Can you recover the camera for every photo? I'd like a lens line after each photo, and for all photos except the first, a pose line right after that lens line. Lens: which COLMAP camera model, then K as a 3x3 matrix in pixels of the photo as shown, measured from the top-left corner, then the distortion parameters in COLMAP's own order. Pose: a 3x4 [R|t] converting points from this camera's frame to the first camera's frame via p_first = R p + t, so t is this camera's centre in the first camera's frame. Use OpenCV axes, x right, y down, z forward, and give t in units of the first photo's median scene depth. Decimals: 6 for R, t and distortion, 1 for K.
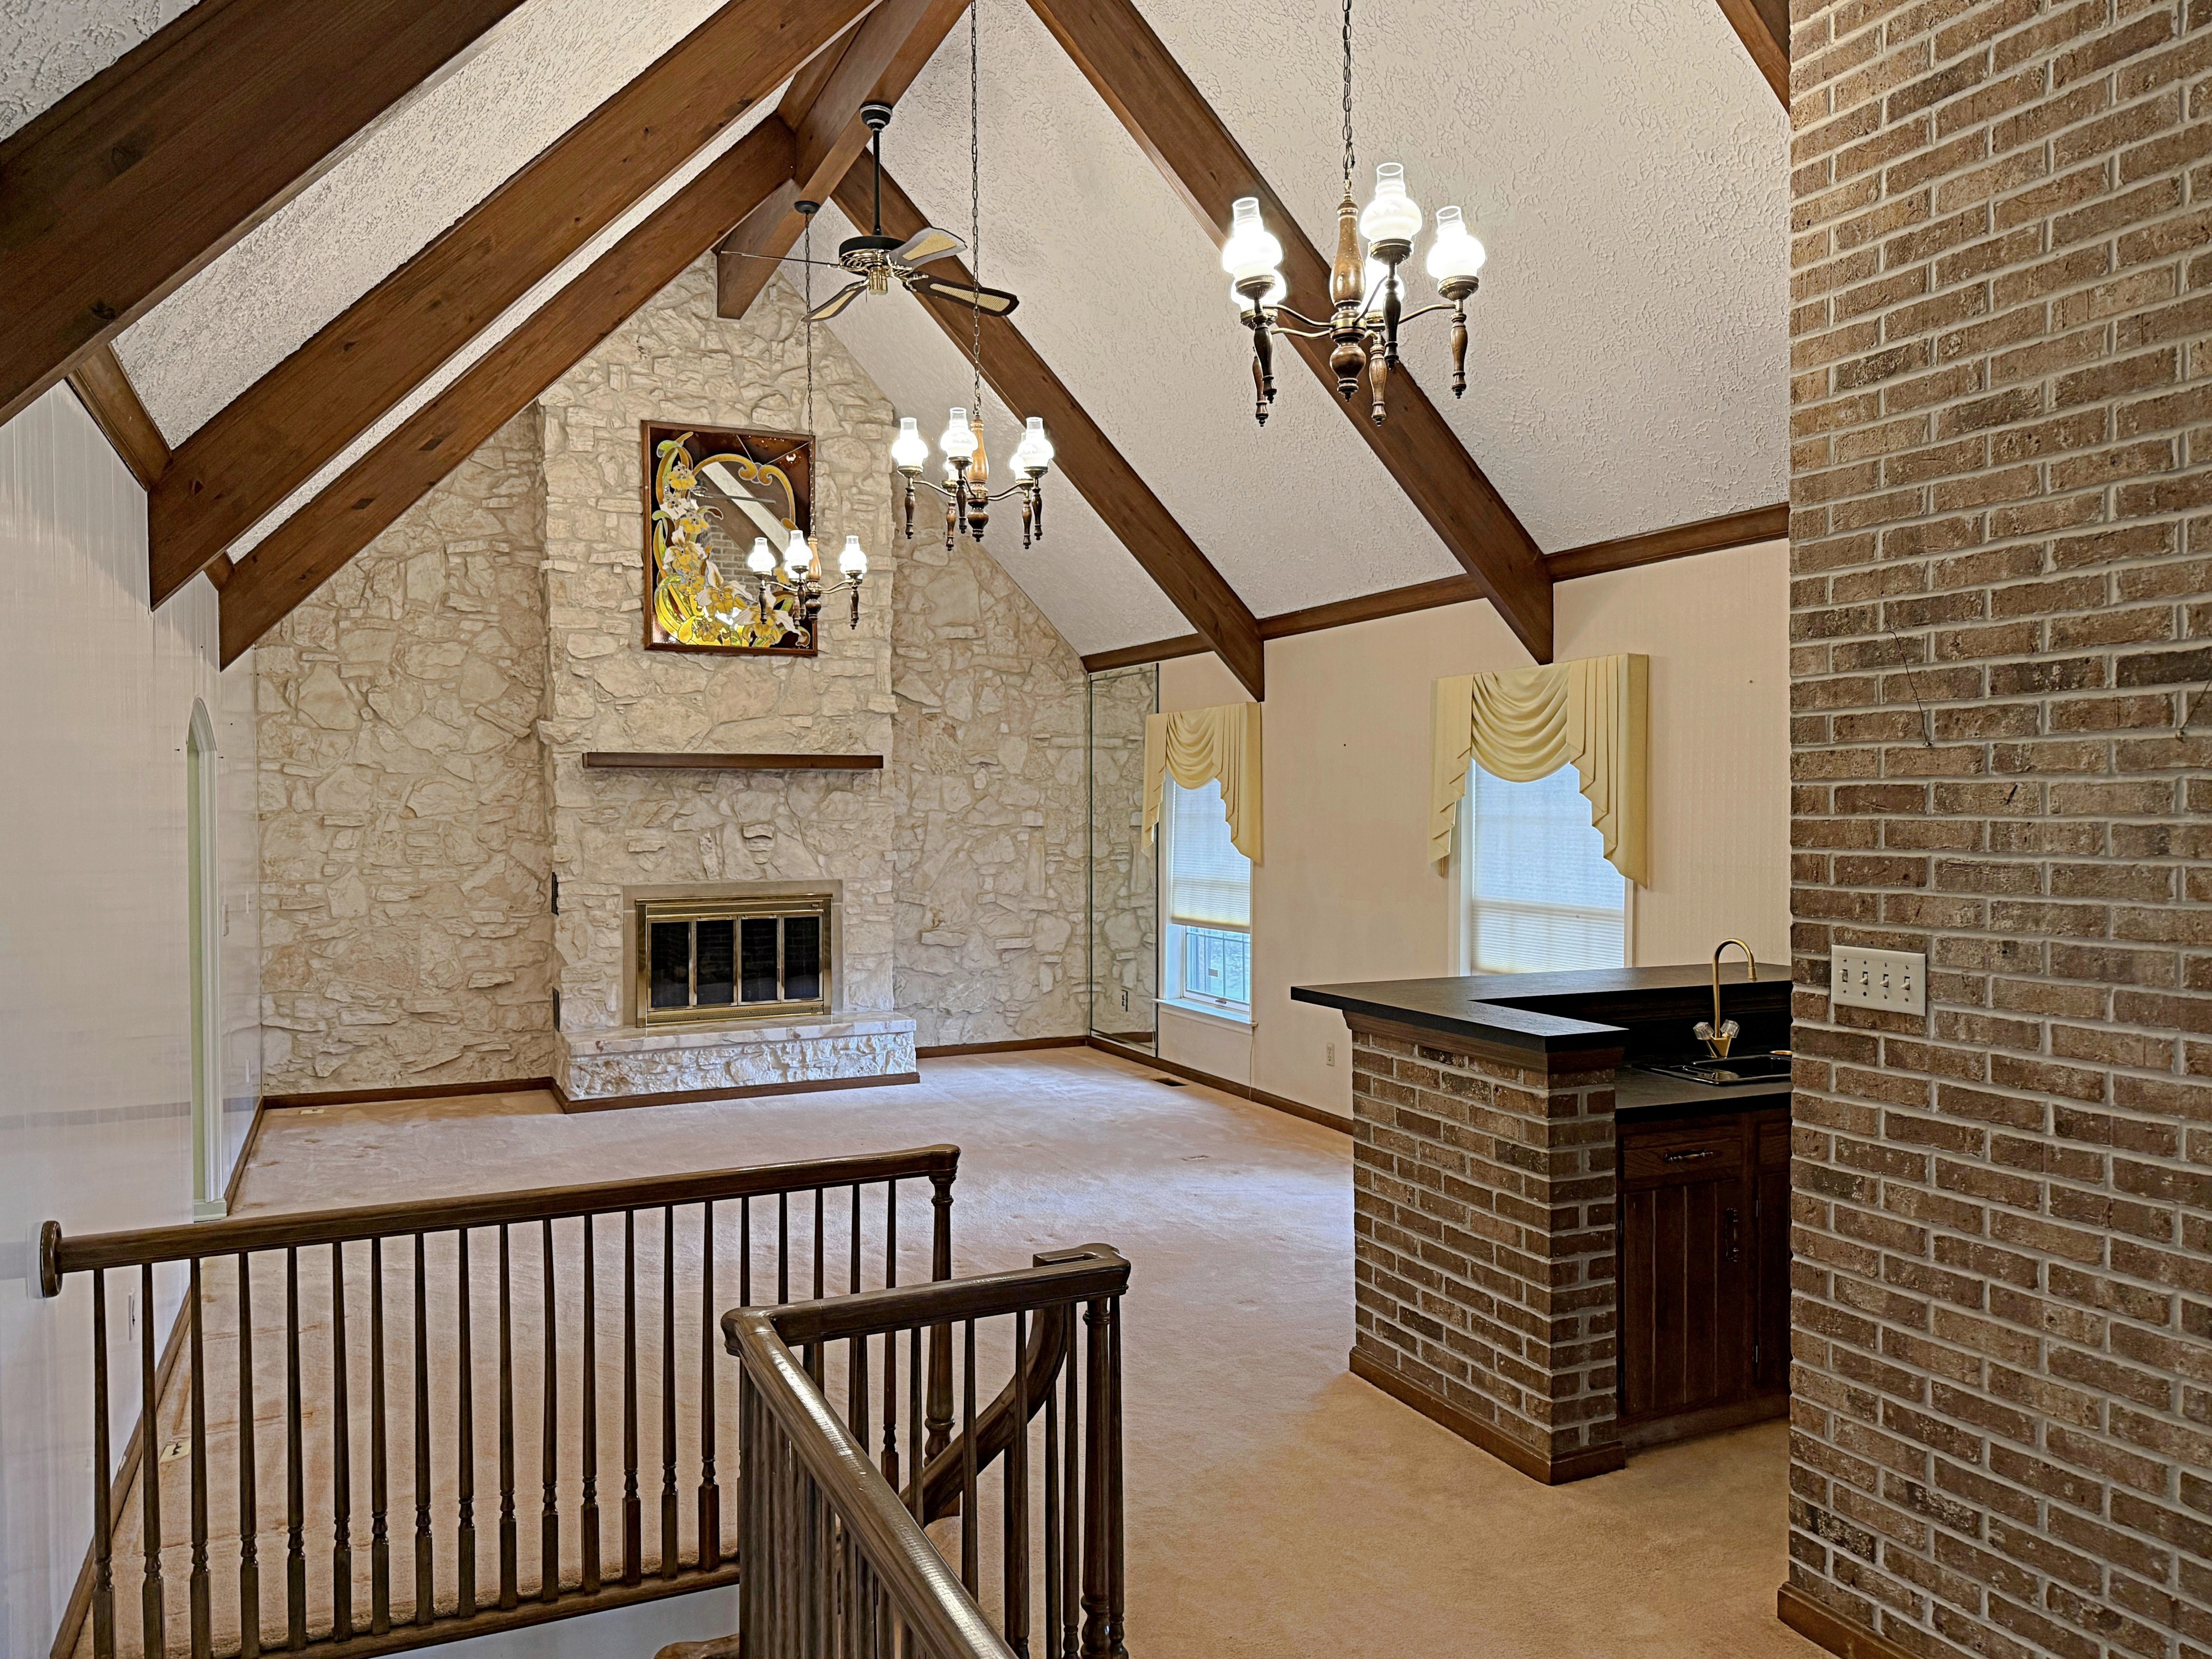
lens RADIAL K [[1608.5, 0, 1125.0], [0, 1608.5, 843.5], [0, 0, 1]] dist [0.078316, -0.100732]
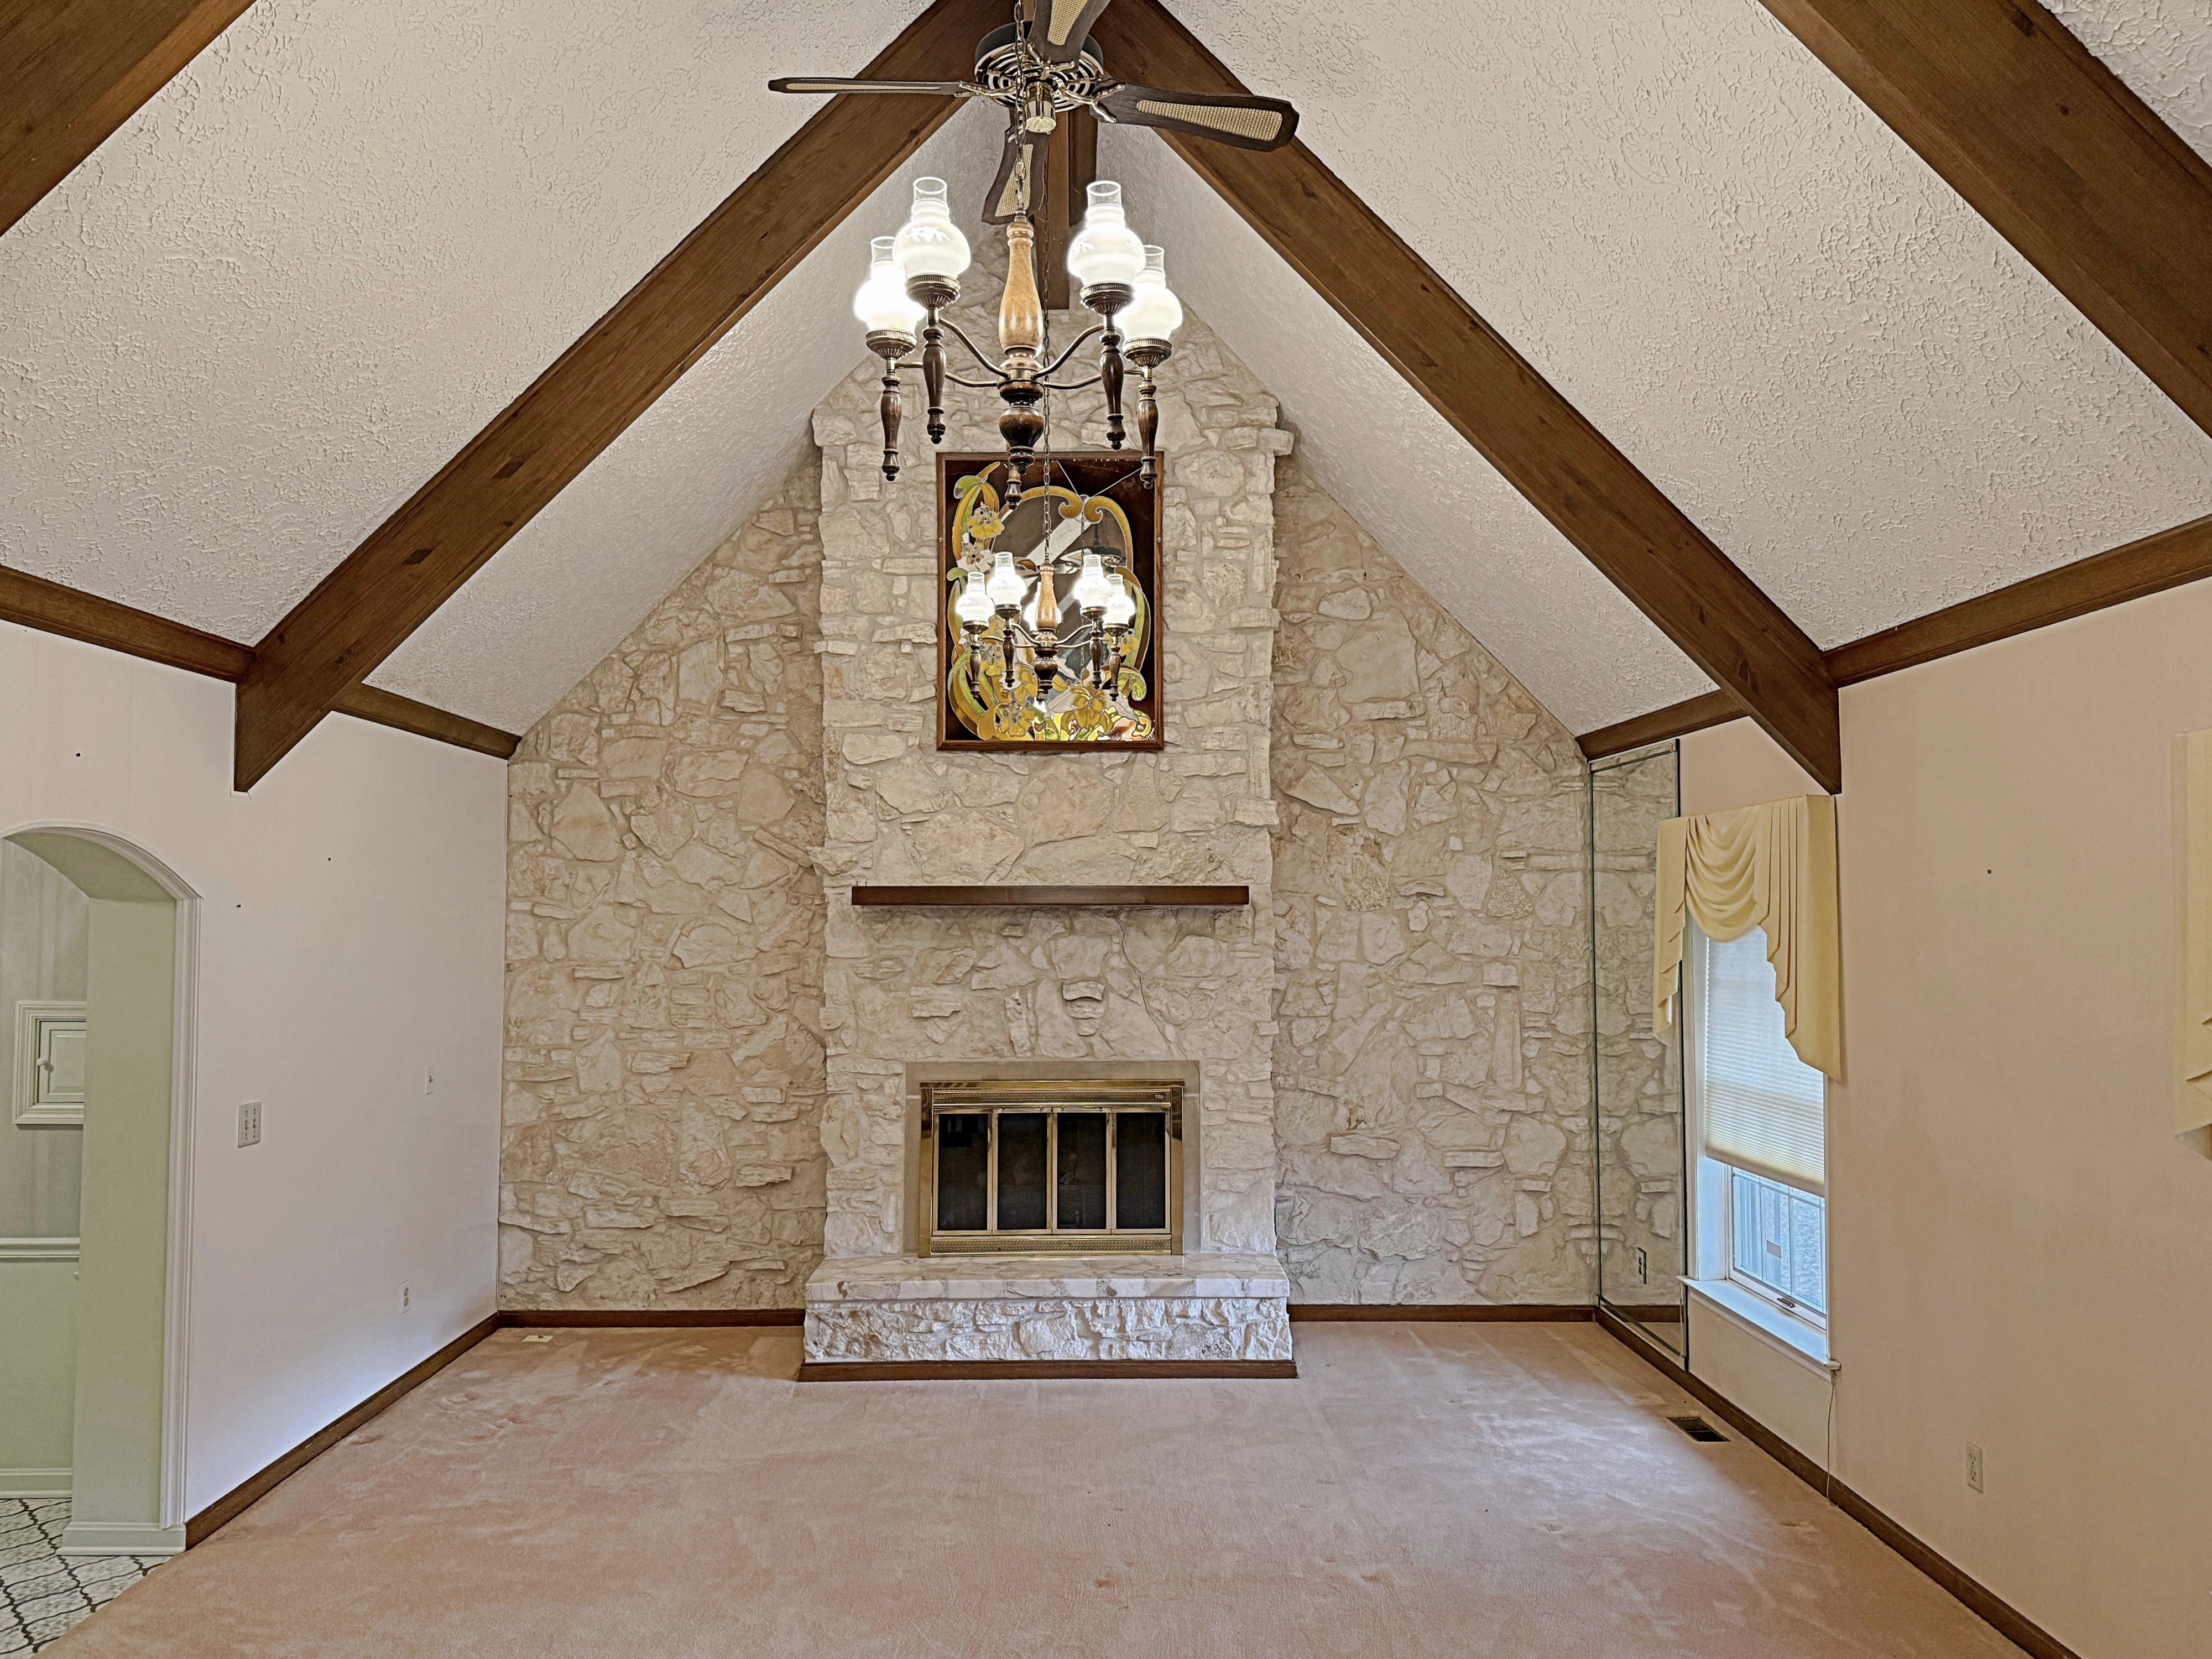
lens RADIAL K [[1608.5, 0, 1083.2], [0, 1608.5, 828.4], [0, 0, 1]] dist [0.078316, -0.100732]
pose [[0.912044, -0.019527, -0.409627, 0.073143], [-0.013580, 0.996880, -0.077759, -0.025070], [0.409867, 0.076482, 0.908933, 0.343055]]
